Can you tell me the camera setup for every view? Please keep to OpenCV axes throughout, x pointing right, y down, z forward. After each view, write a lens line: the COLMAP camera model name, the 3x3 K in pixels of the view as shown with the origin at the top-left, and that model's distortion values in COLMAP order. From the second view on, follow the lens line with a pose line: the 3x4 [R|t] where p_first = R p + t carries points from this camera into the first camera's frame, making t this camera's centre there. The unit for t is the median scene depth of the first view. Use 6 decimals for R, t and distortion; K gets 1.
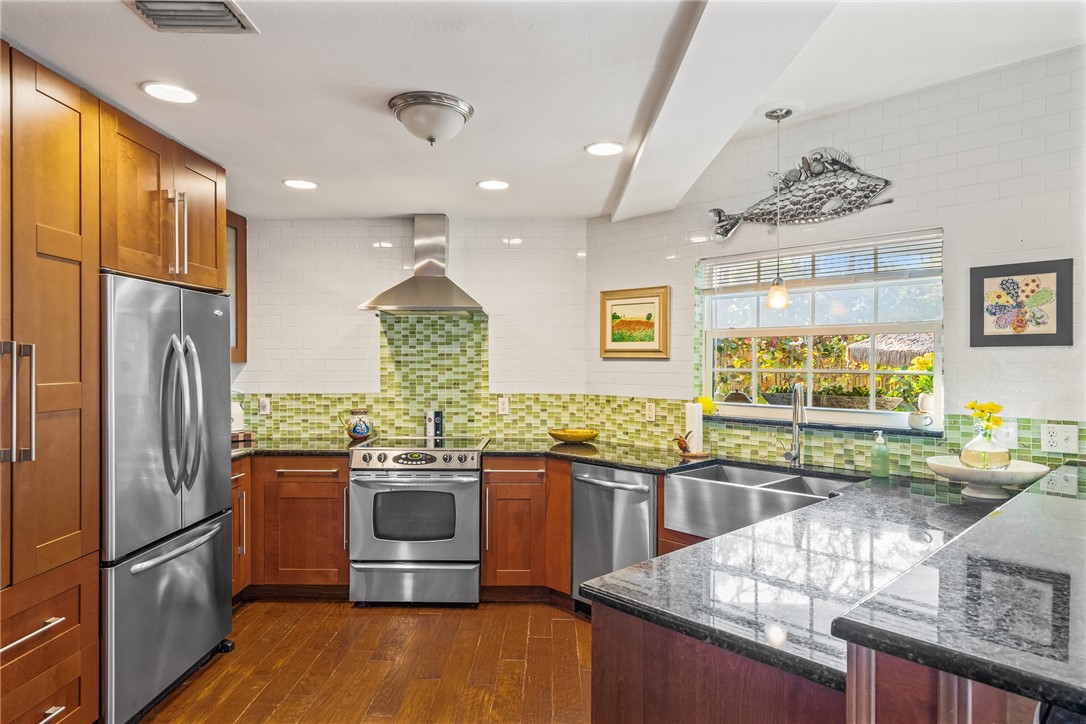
lens RADIAL K [[642.6, 0, 542.5], [0, 642.6, 364.7], [0, 0, 1]] dist [-0.000761, 0.000495]
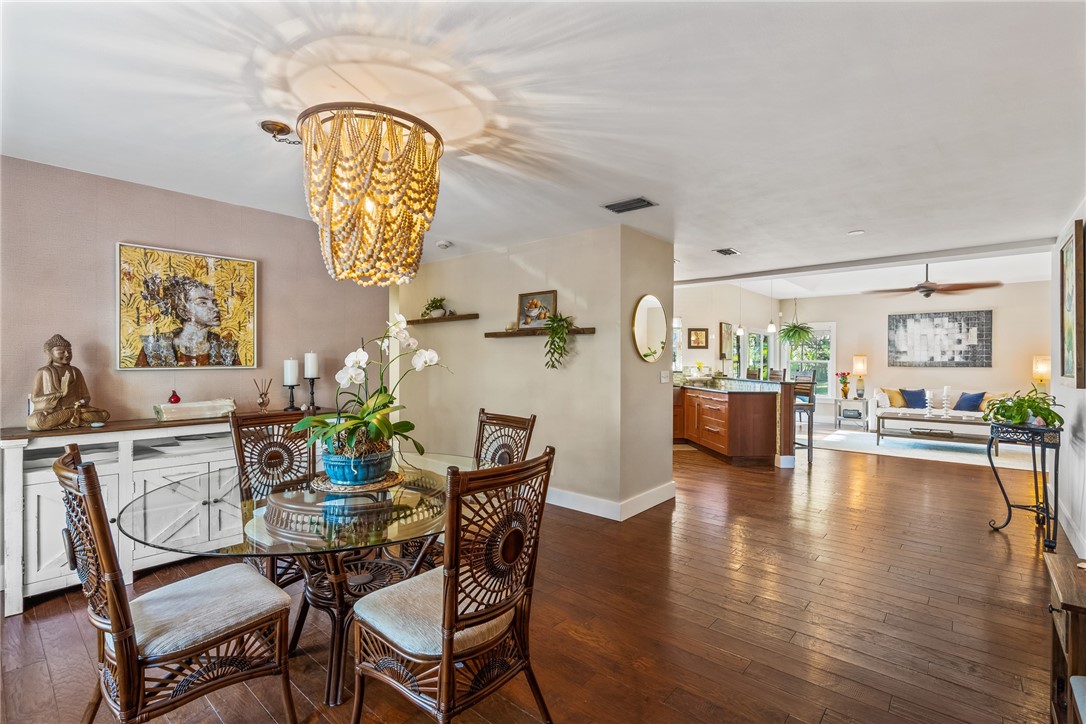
lens RADIAL K [[509.6, 0, 542.8], [0, 509.6, 361.6], [0, 0, 1]] dist [0.000034, 0.000023]
pose [[0.647429, -0.001979, 0.762124, -2.043629], [0.003014, 0.999995, 0.000037, 0.043155], [-0.762120, 0.002274, 0.647432, -0.288453]]
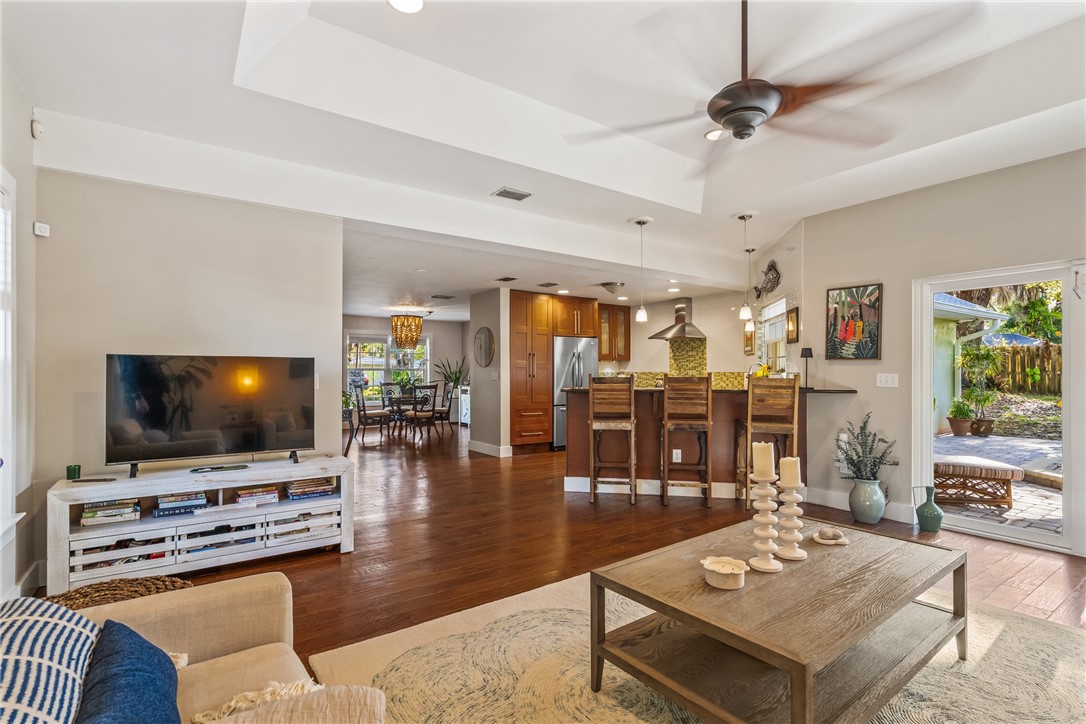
lens RADIAL K [[509.6, 0, 548.3], [0, 509.6, 371.1], [0, 0, 1]] dist [0.000034, 0.000023]
pose [[0.596478, -0.003490, -0.802622, 1.376729], [-0.007041, 0.999929, -0.009580, 0.083573], [0.802599, 0.011366, 0.596411, -0.707959]]
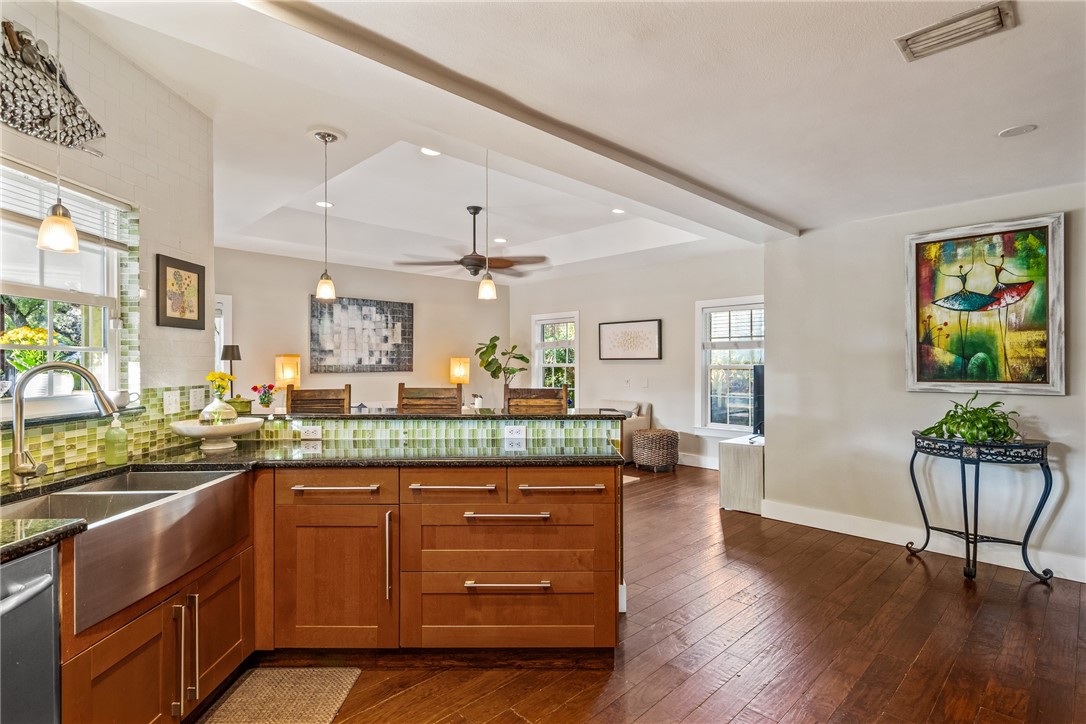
lens RADIAL K [[548.3, 0, 539.7], [0, 548.3, 359.6], [0, 0, 1]] dist [0.003354, 0.000253]
pose [[-0.703859, 0.003946, 0.710328, -0.423943], [0.004849, 0.999988, -0.000751, 0.031372], [-0.710323, 0.002916, -0.703870, 1.098254]]
